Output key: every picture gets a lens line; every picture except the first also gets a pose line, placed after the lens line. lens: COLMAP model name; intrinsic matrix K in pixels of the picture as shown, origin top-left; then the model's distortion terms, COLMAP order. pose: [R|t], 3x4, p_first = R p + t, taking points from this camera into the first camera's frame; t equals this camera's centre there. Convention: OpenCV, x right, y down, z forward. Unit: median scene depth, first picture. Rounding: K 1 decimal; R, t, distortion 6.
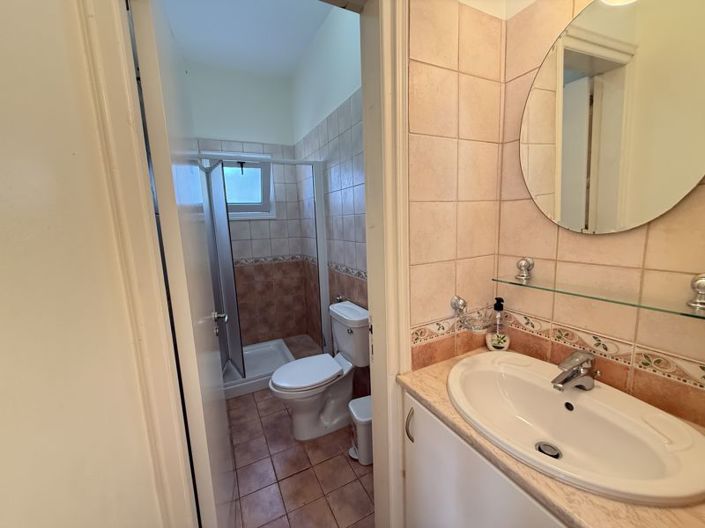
lens RADIAL K [[281.8, 0, 350.5], [0, 281.8, 264.3], [0, 0, 1]] dist [-0.001504, -0.000243]
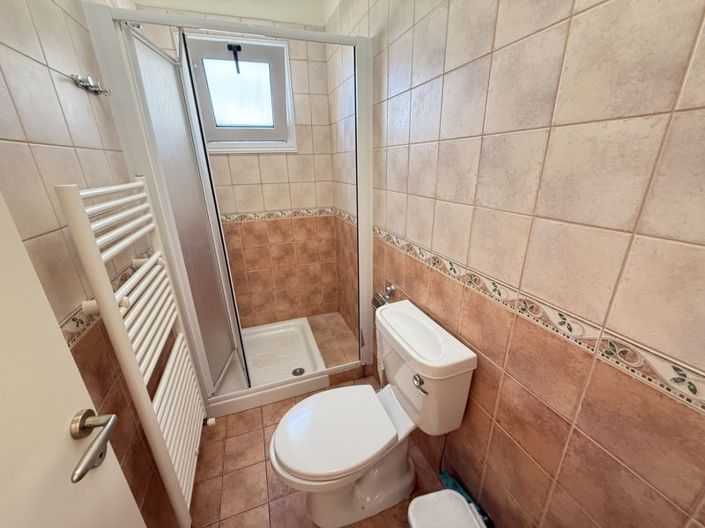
lens RADIAL K [[281.8, 0, 350.5], [0, 281.8, 264.3], [0, 0, 1]] dist [-0.001504, -0.000243]
pose [[0.991886, 0.055373, -0.114435, -0.045348], [-0.030994, 0.978324, 0.204749, -0.042031], [0.123292, -0.199541, 0.972102, 0.310585]]
